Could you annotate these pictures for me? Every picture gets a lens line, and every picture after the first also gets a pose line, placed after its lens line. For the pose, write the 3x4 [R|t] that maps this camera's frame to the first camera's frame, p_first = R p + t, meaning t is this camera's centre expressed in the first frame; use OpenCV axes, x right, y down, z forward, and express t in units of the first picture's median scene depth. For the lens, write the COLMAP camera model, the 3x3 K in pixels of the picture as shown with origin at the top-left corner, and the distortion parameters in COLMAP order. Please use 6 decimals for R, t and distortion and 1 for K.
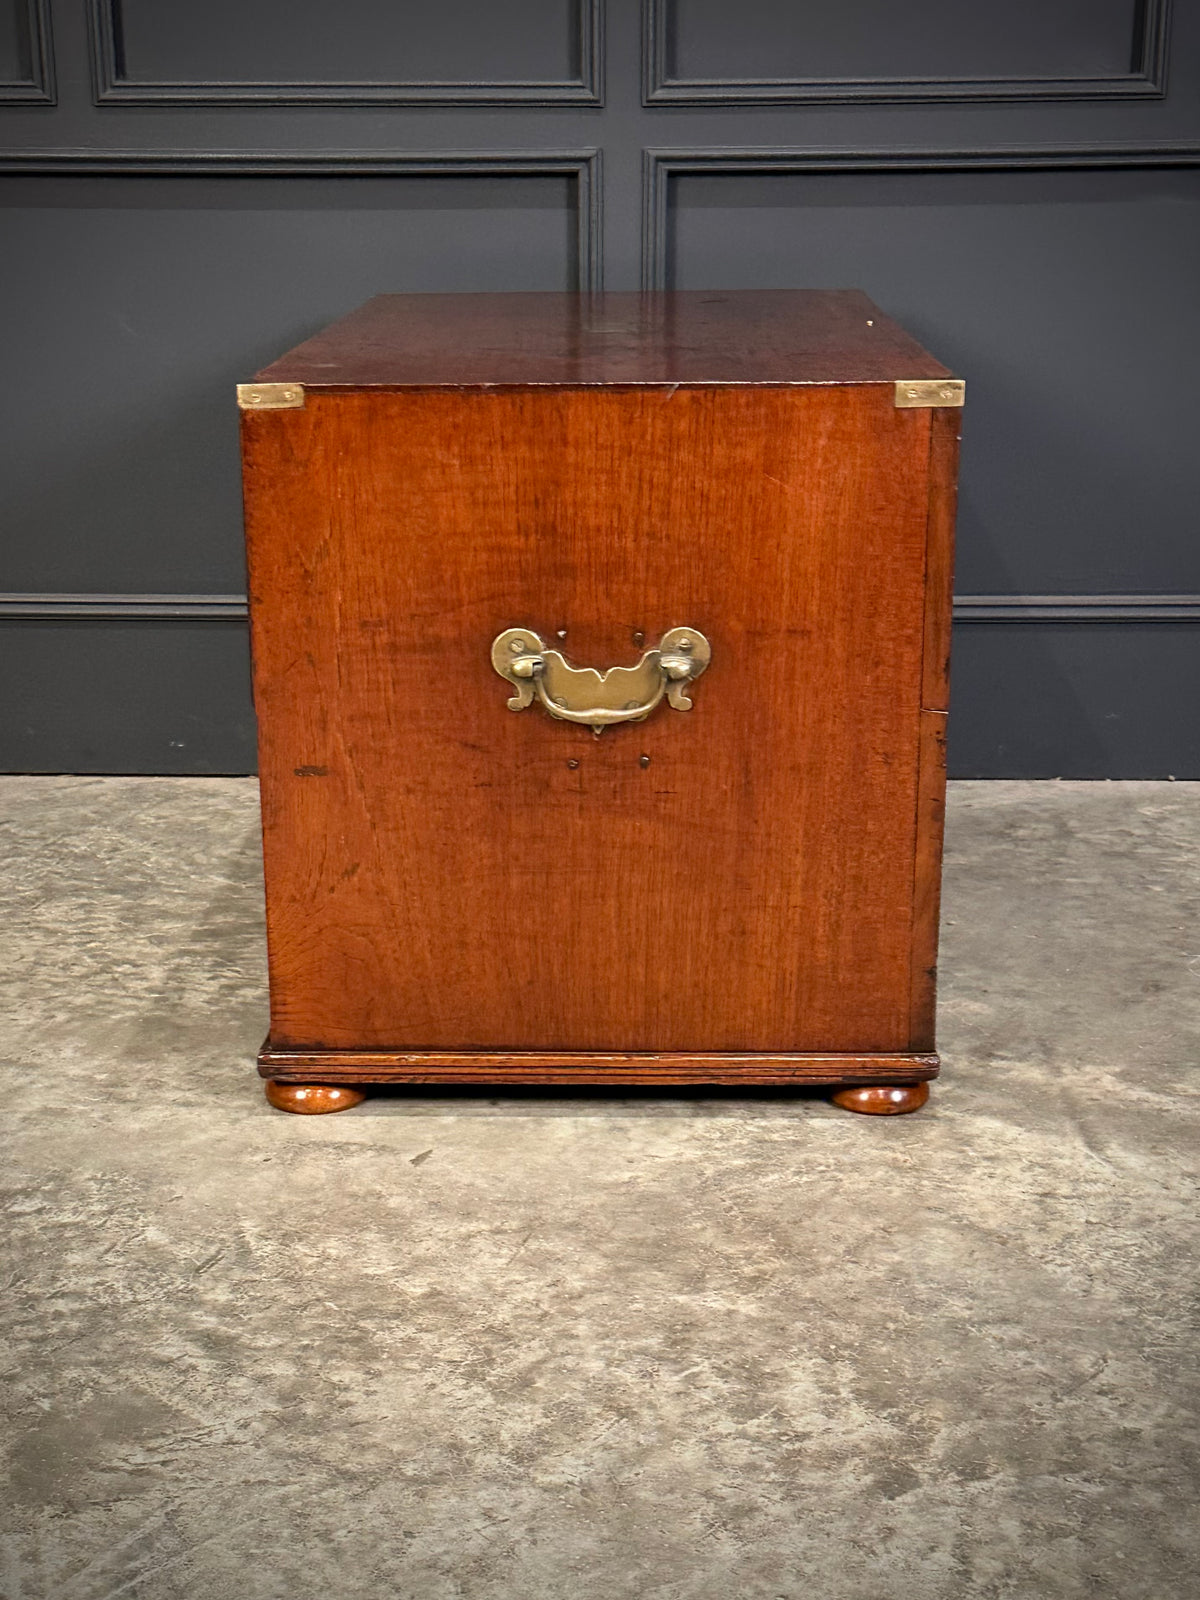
lens RADIAL K [[2425.3, 0, 560.9], [0, 2425.3, 837.4], [0, 0, 1]] dist [0.233269, -0.573639]
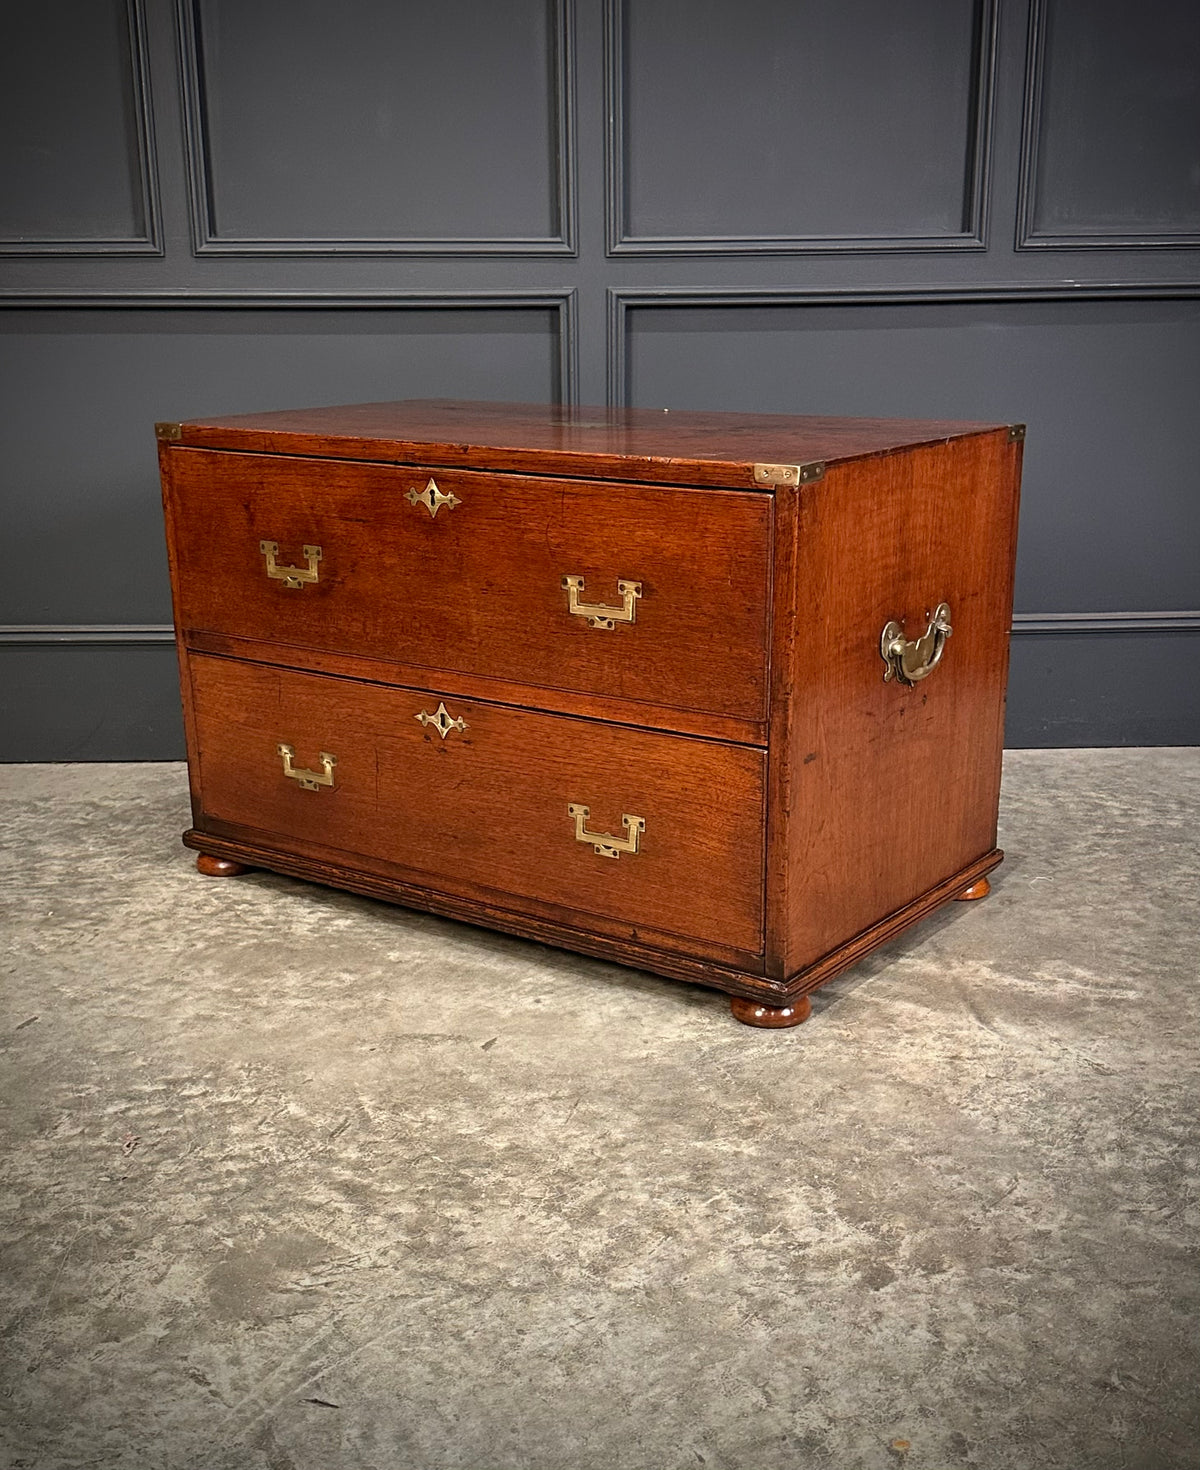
lens RADIAL K [[1767.6, 0, 604.7], [0, 1767.6, 805.8], [0, 0, 1]] dist [0.241901, -0.626554]
pose [[0.997560, -0.021959, 0.066273, -0.062073], [0.021578, 0.999746, 0.006463, -0.004531], [-0.066399, -0.005018, 0.997781, 0.027506]]
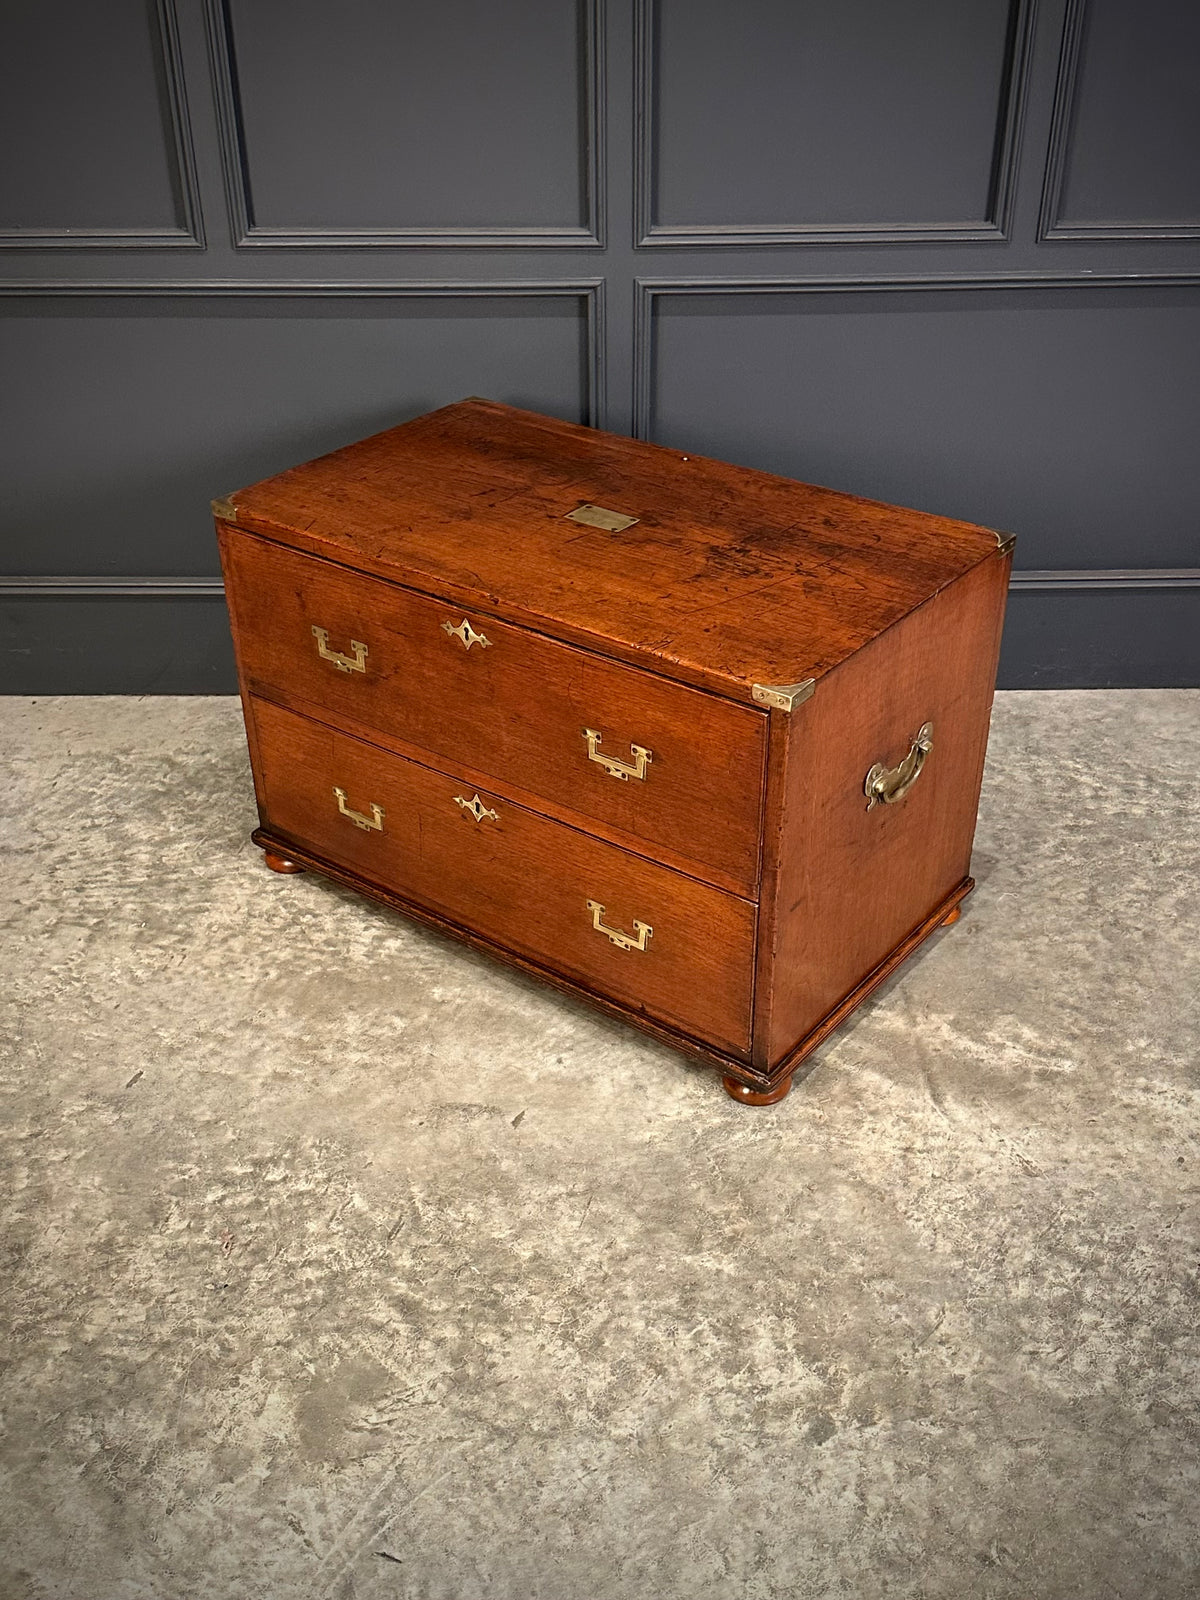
lens RADIAL K [[1714.0, 0, 588.7], [0, 1714.0, 798.2], [0, 0, 1]] dist [0.240843, -0.633335]
pose [[0.999317, -0.023537, 0.028472, -0.042646], [0.014764, 0.960986, 0.276204, -0.425385], [-0.033862, -0.275595, 0.960677, -0.033201]]
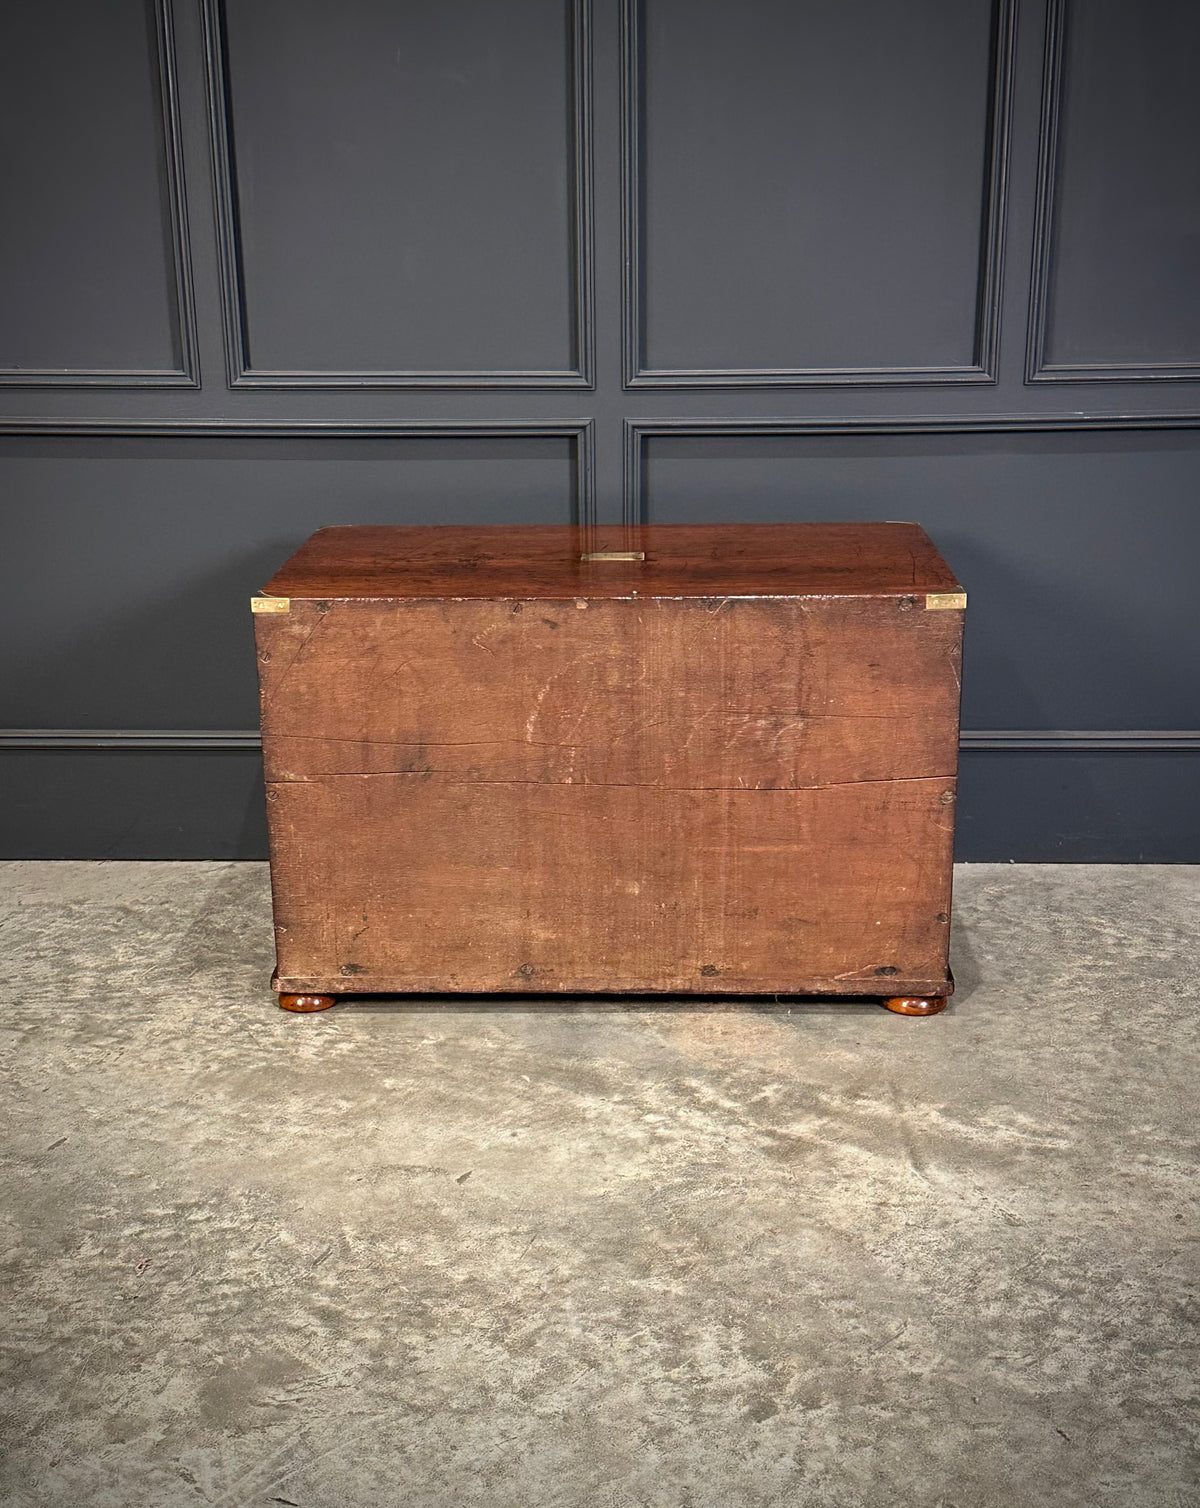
lens RADIAL K [[2095.4, 0, 593.7], [0, 2095.4, 793.5], [0, 0, 1]] dist [0.241520, -0.609226]
pose [[0.999986, -0.005103, -0.001464, 0.027241], [0.005119, 0.999926, 0.011052, -0.128011], [0.001407, -0.011060, 0.999938, -0.308686]]
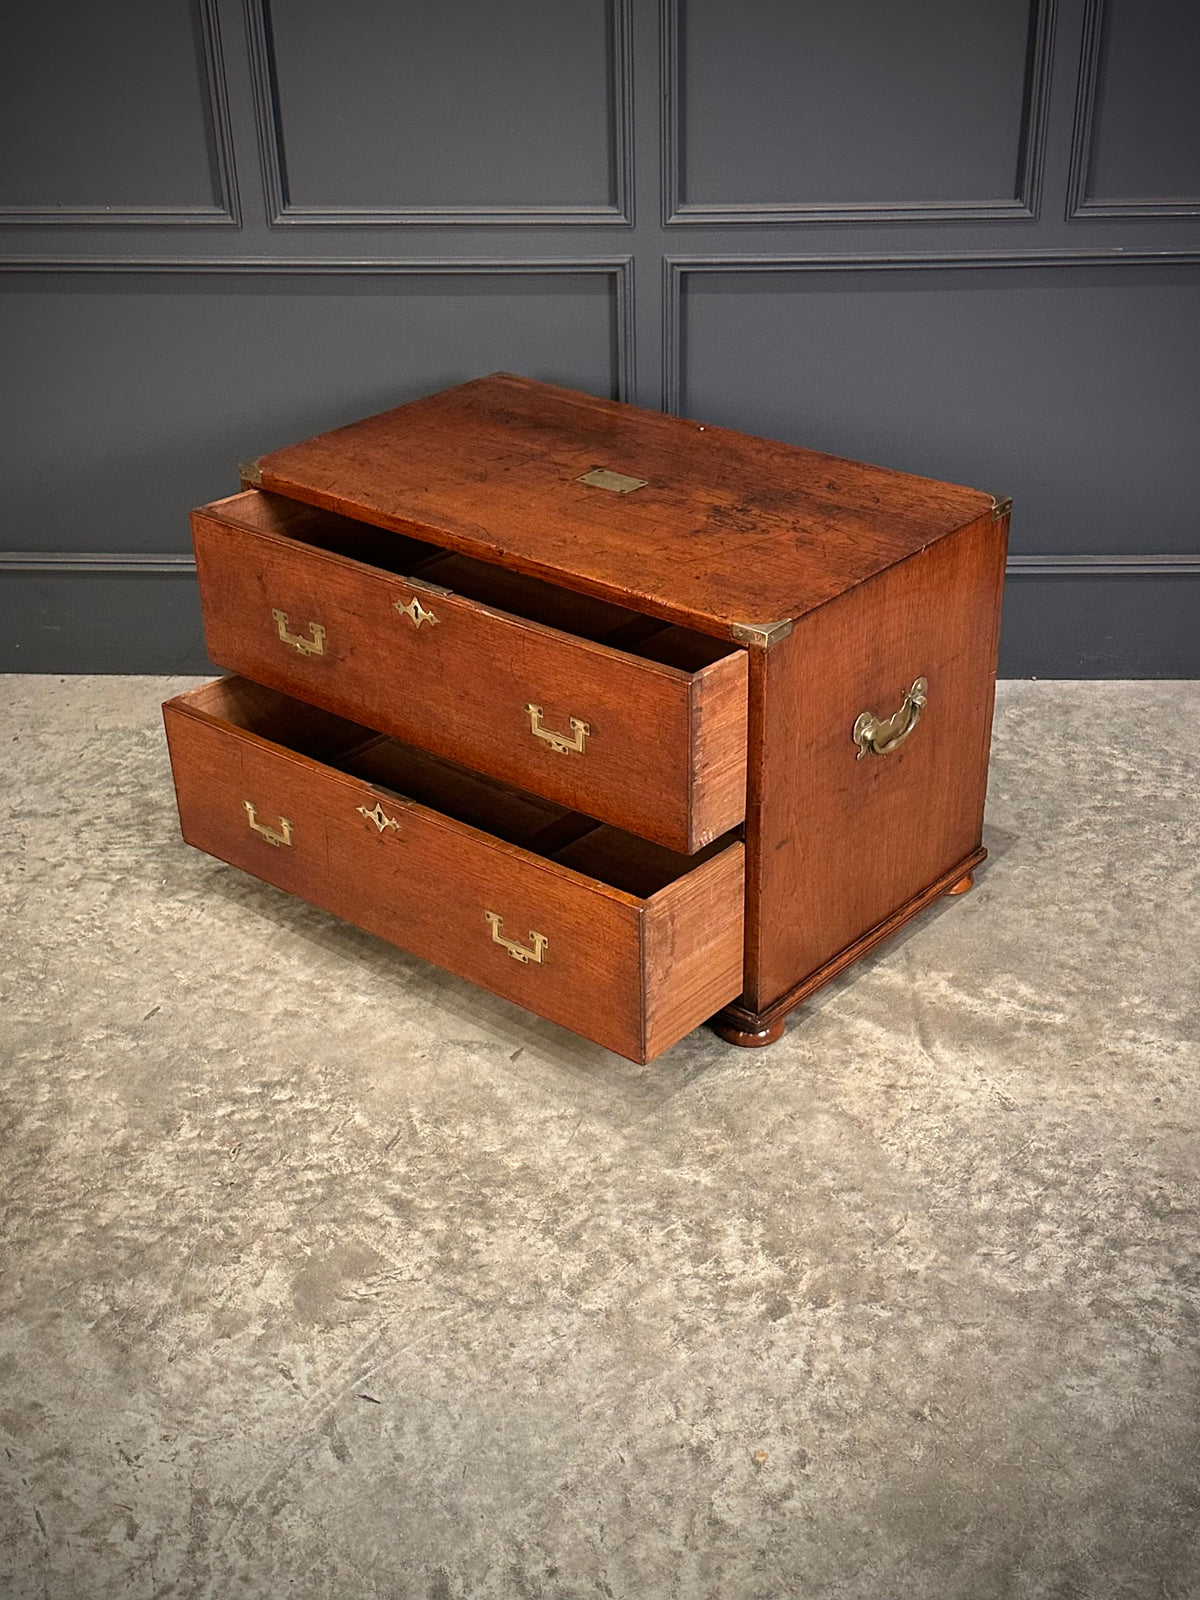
lens RADIAL K [[2083.7, 0, 599.3], [0, 2083.7, 818.0], [0, 0, 1]] dist [0.221481, -0.522534]
pose [[0.999711, -0.006922, -0.023011, 0.036051], [0.012091, 0.972448, 0.232804, -0.392512], [0.020766, -0.233015, 0.972251, -0.374079]]
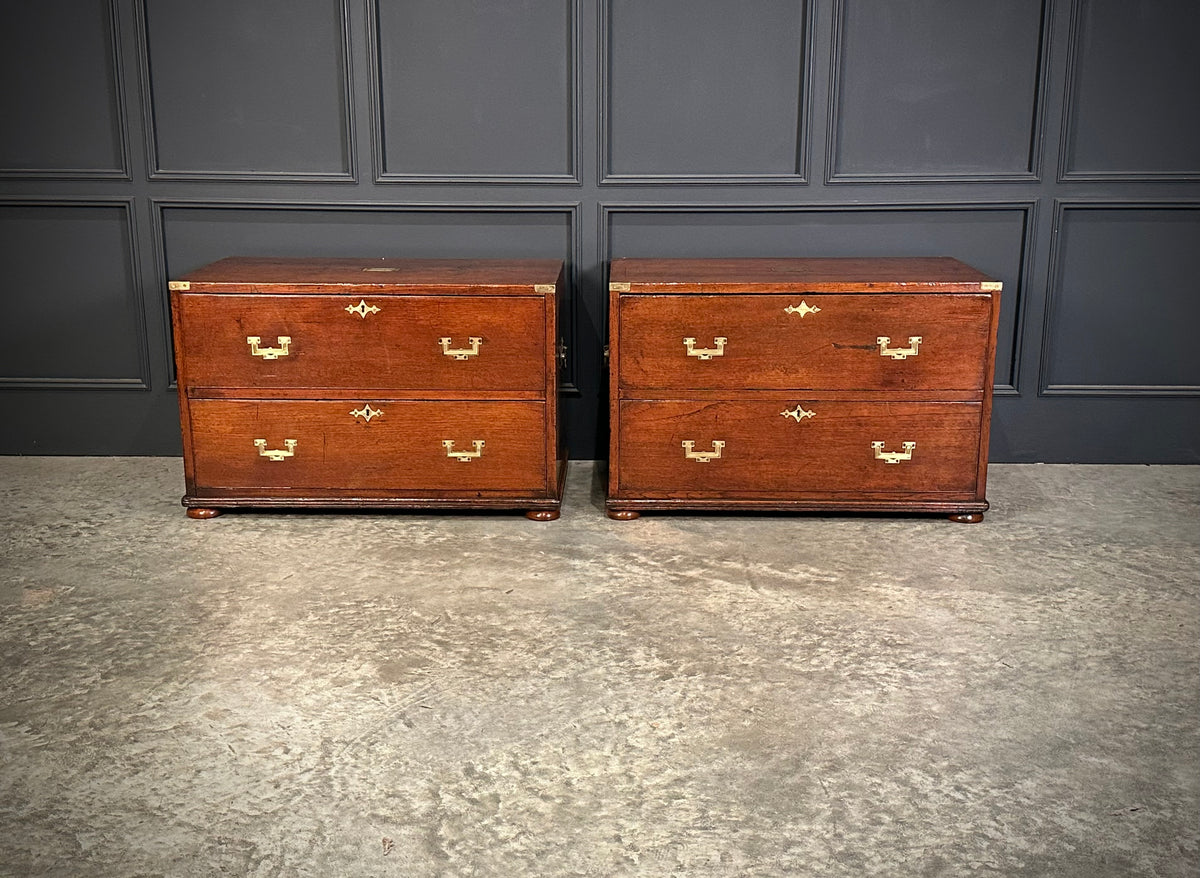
lens RADIAL K [[1516.0, 0, 578.6], [0, 1516.0, 454.4], [0, 0, 1]] dist [0.226450, -0.570726]
pose [[0.999992, 0.003167, 0.002483, 0.017280], [-0.003060, 0.999115, -0.041957, 0.054132], [-0.002614, 0.041949, 0.999116, -0.794015]]
